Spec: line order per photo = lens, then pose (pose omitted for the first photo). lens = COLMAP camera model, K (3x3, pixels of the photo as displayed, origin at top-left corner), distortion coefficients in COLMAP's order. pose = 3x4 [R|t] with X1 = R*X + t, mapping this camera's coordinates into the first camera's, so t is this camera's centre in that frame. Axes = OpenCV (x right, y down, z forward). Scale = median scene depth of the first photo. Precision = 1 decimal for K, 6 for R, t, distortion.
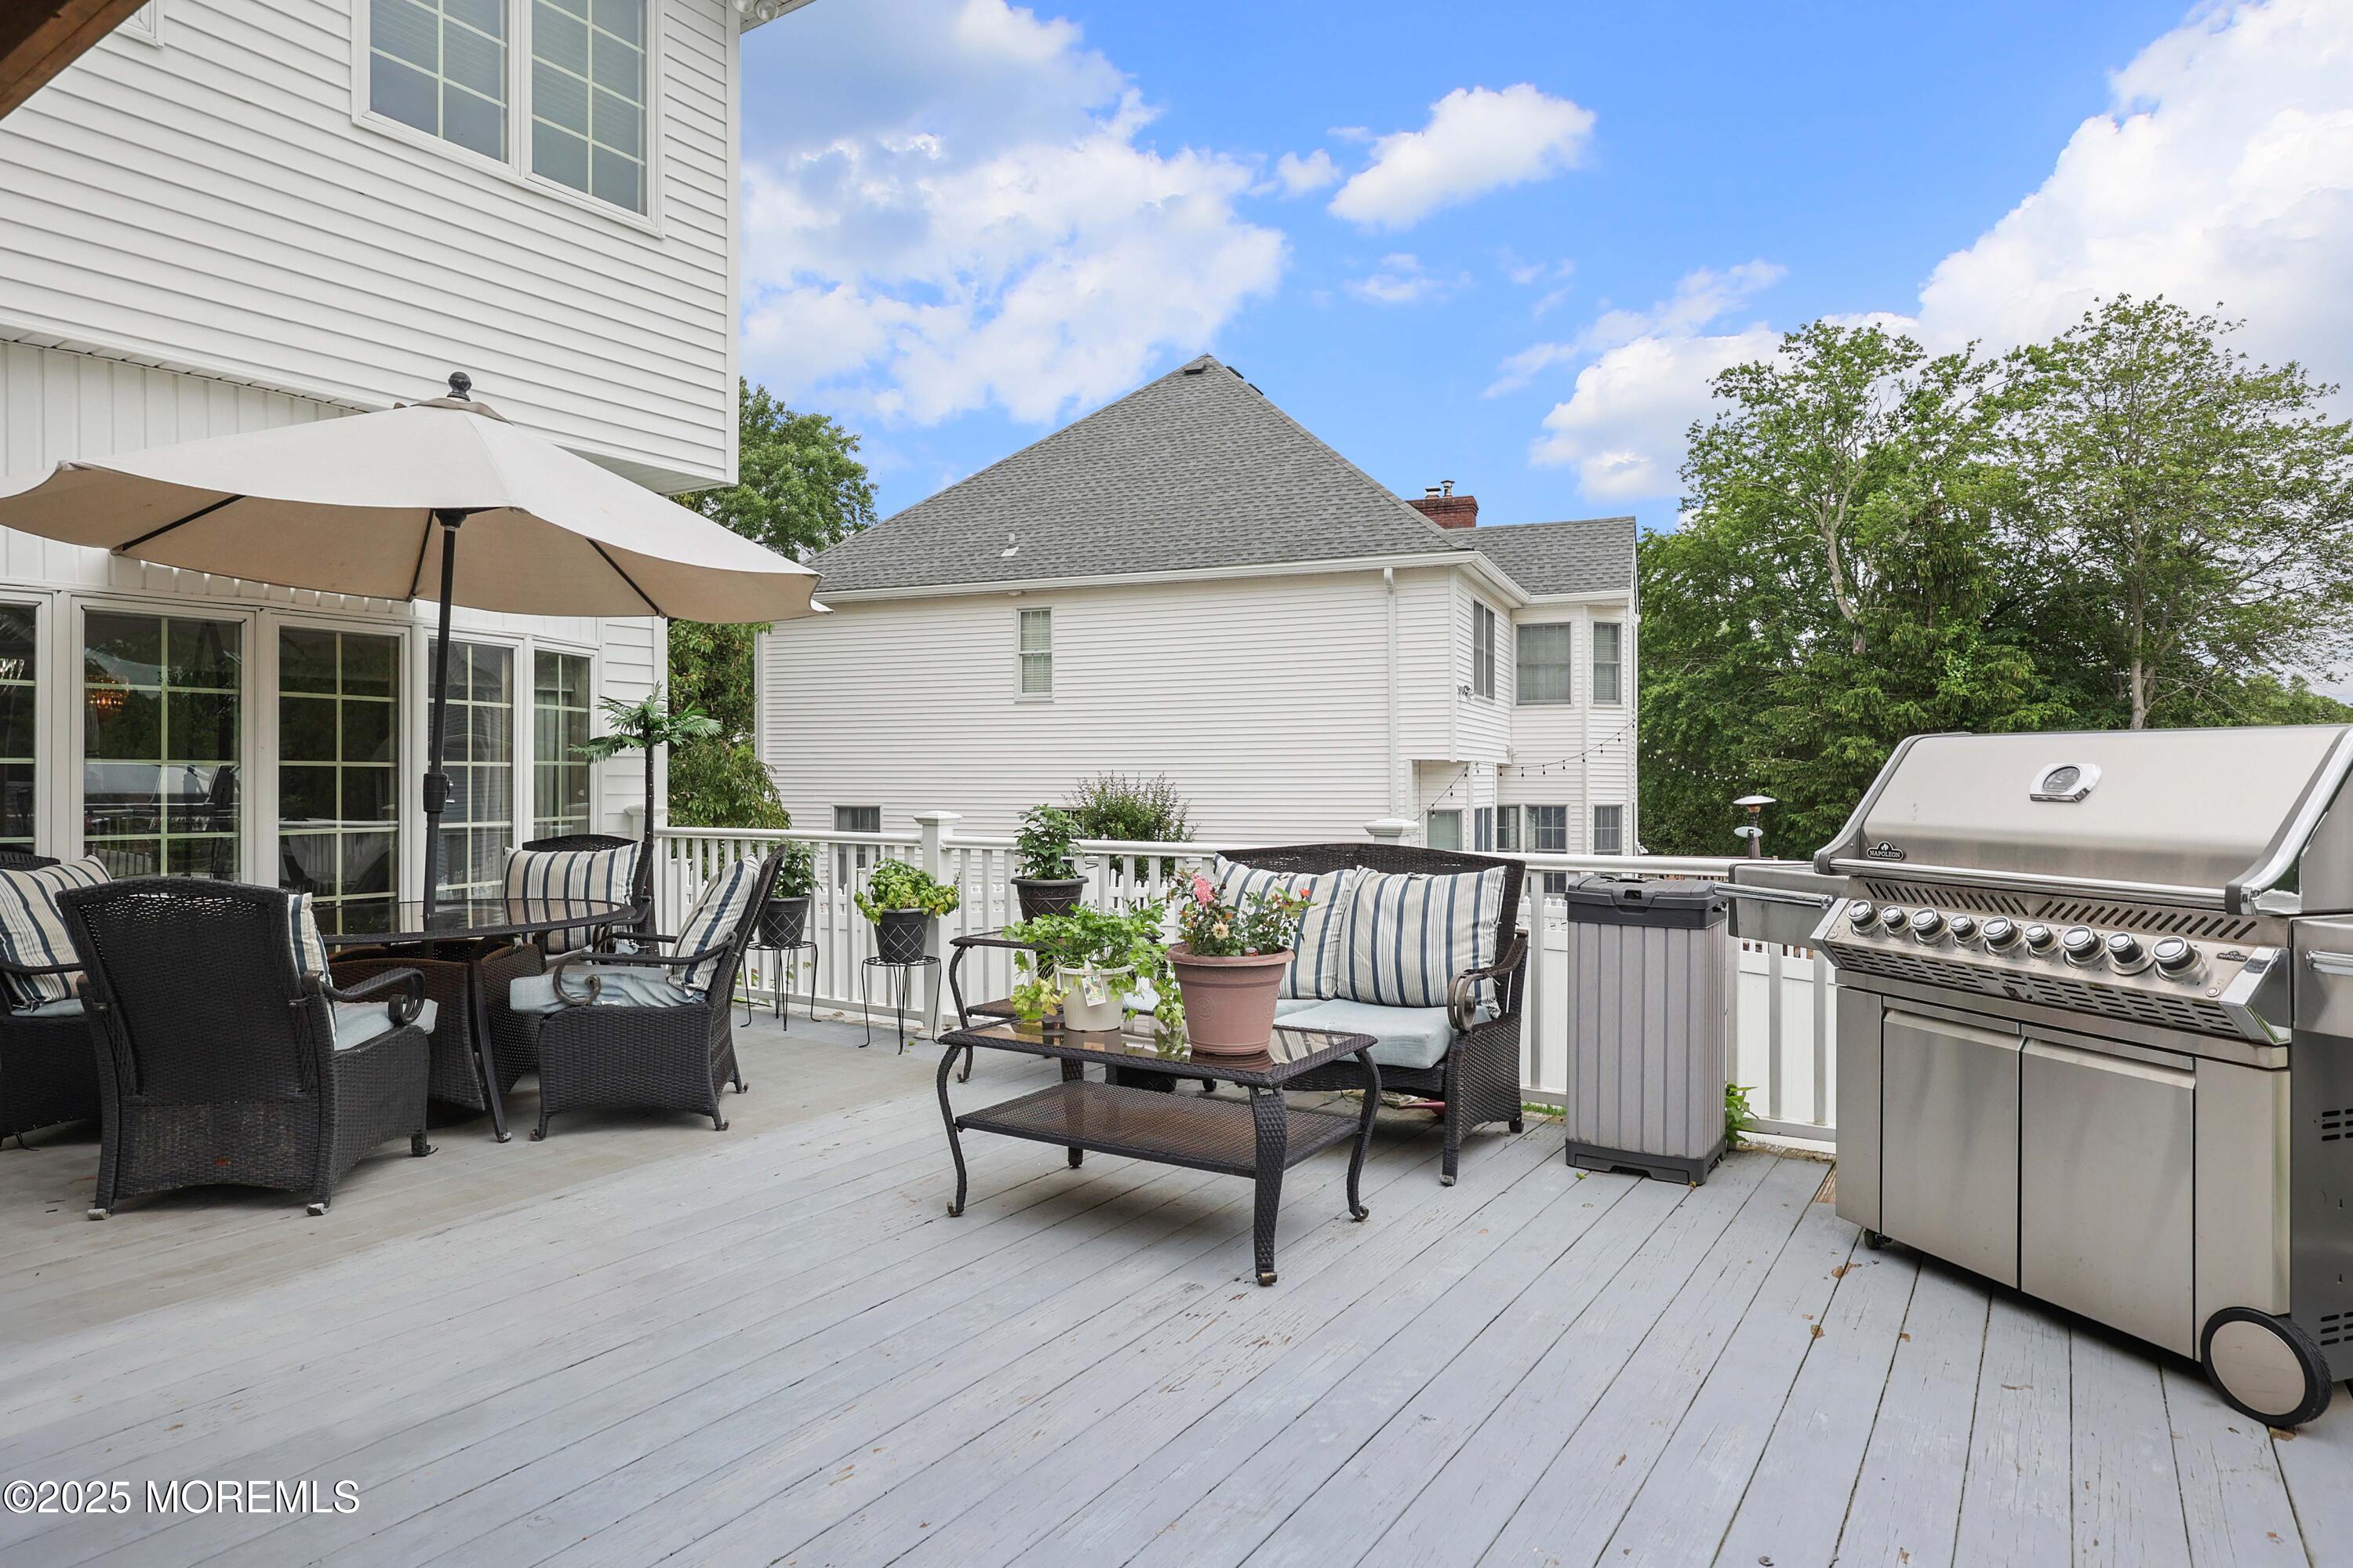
lens RADIAL K [[1283.7, 0, 1122.6], [0, 1283.7, 766.5], [0, 0, 1]] dist [0.024896, 0.001041]
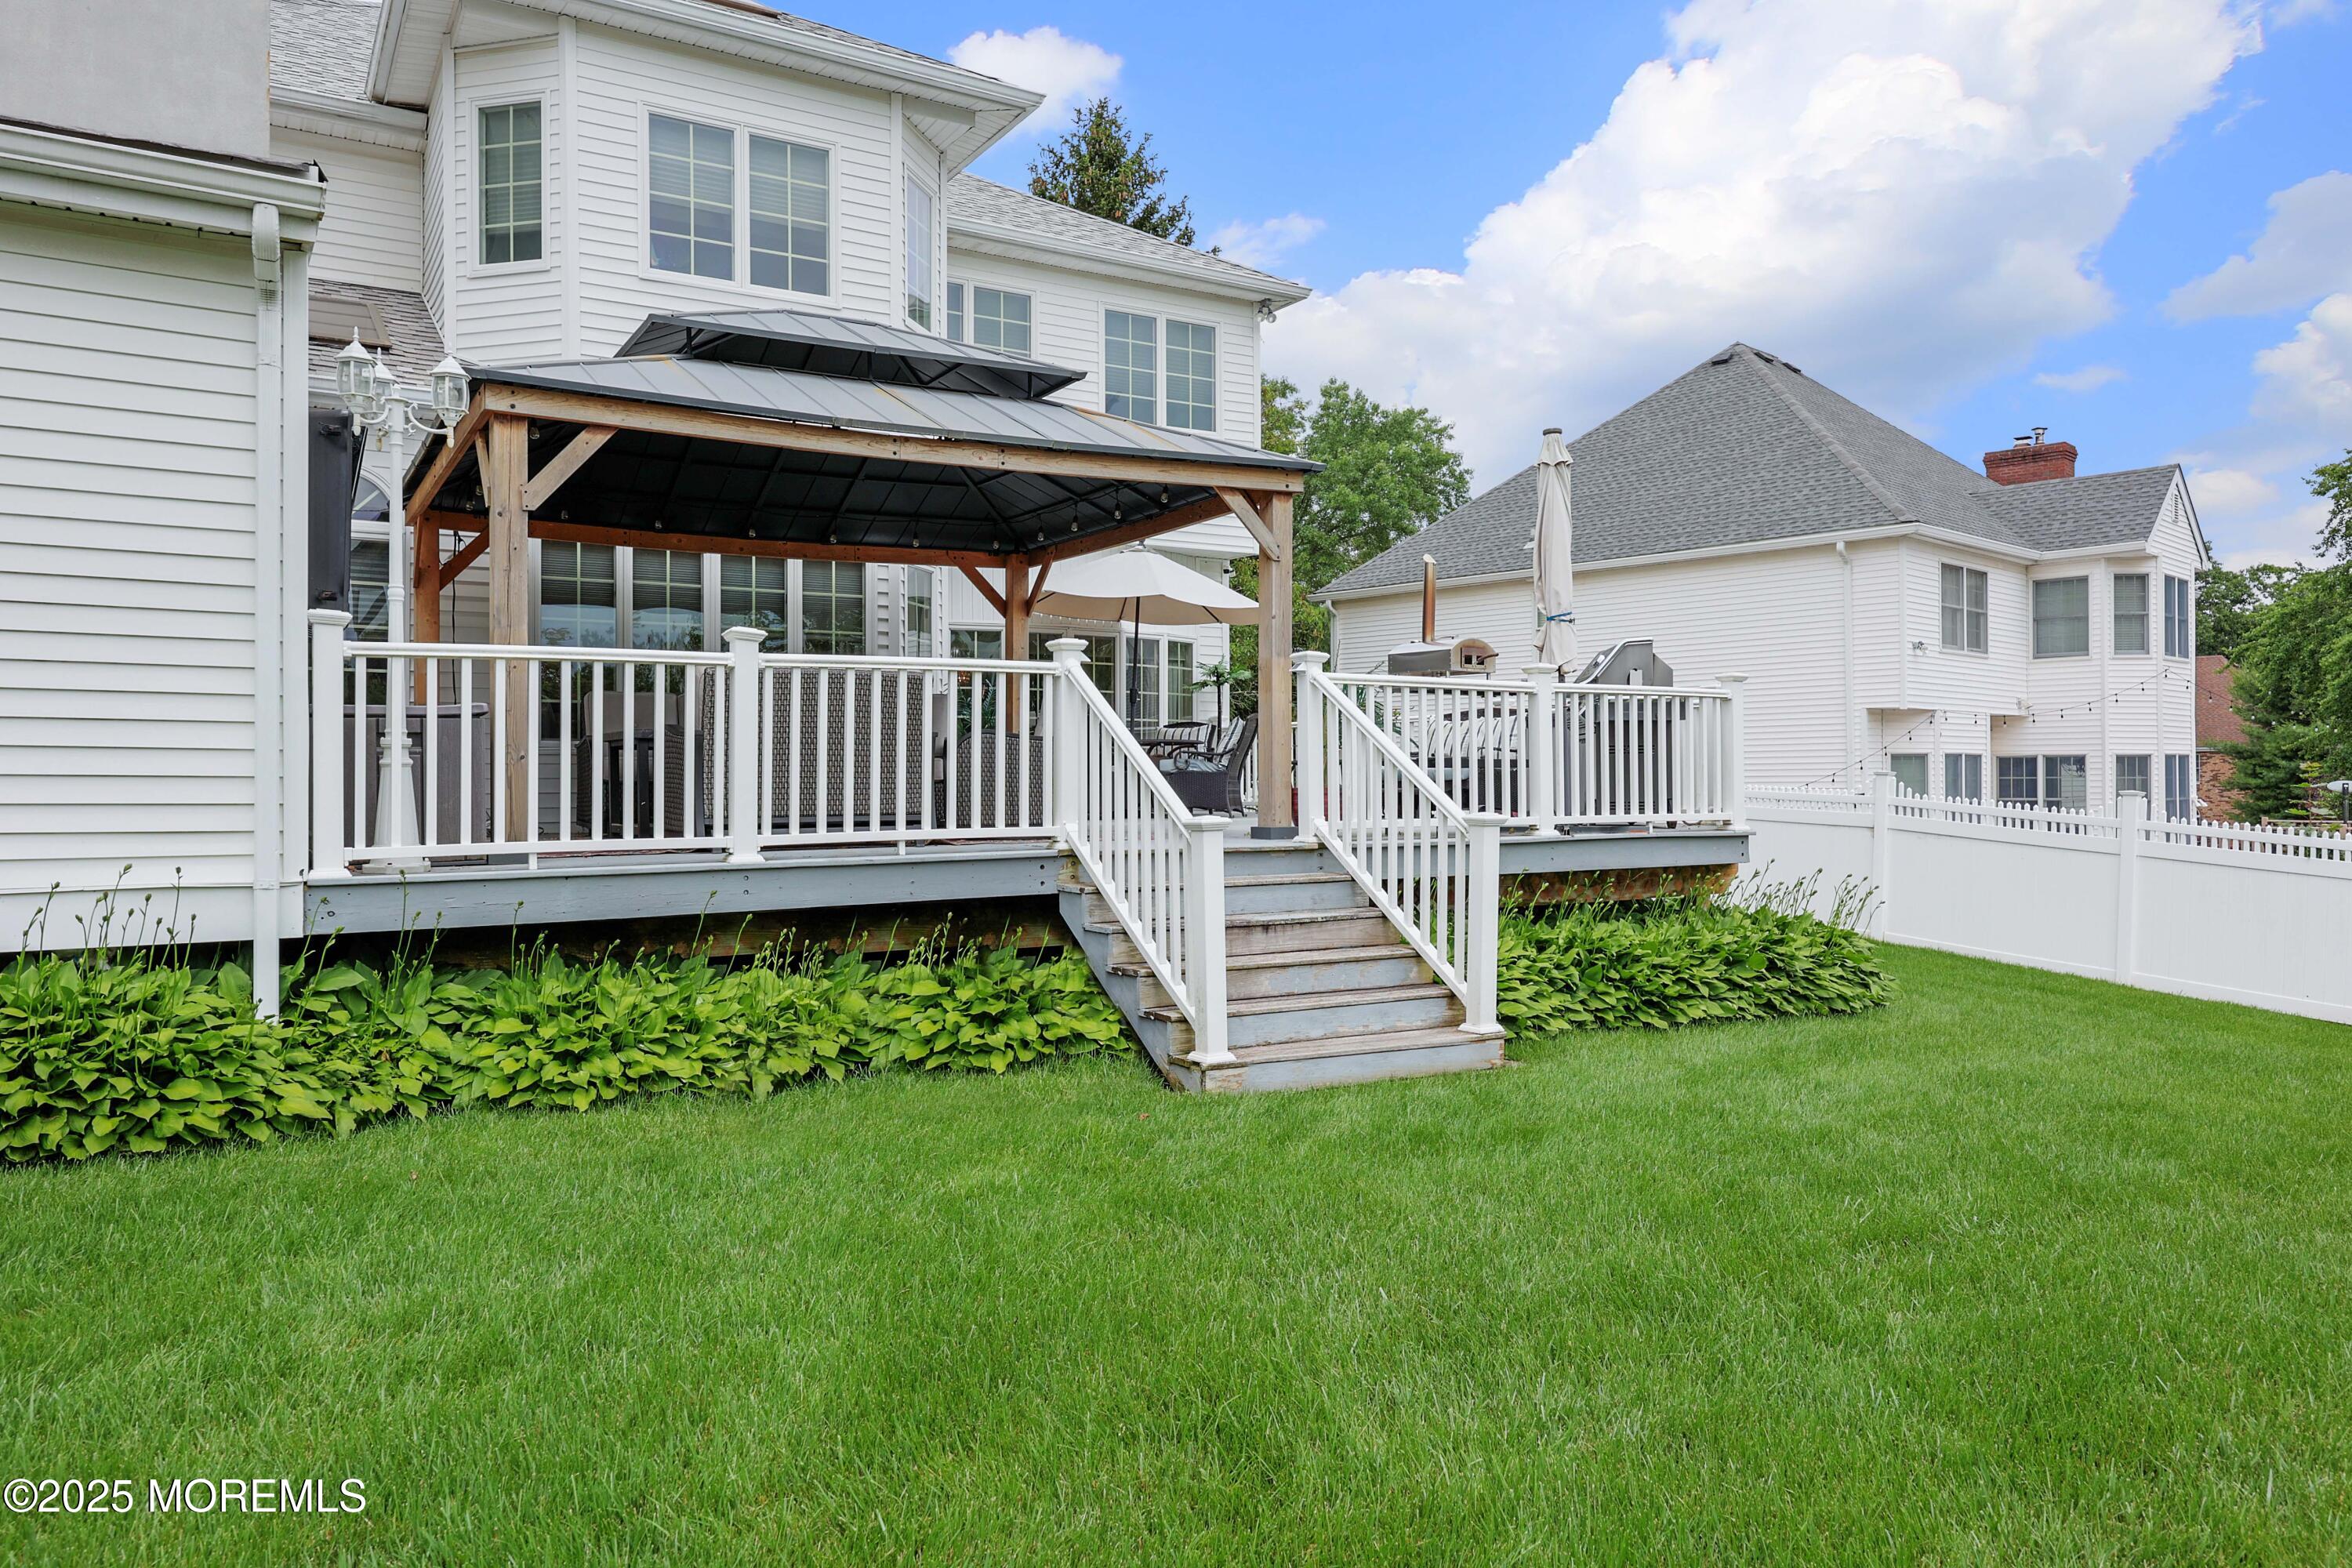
lens RADIAL K [[1829.7, 0, 1183.2], [0, 1829.7, 787.4], [0, 0, 1]] dist [0.005469, 0.001860]
pose [[0.912659, -0.007733, -0.408649, 0.287250], [0.005795, 0.999965, -0.005980, 0.061224], [0.408681, 0.003089, 0.912672, -0.626982]]
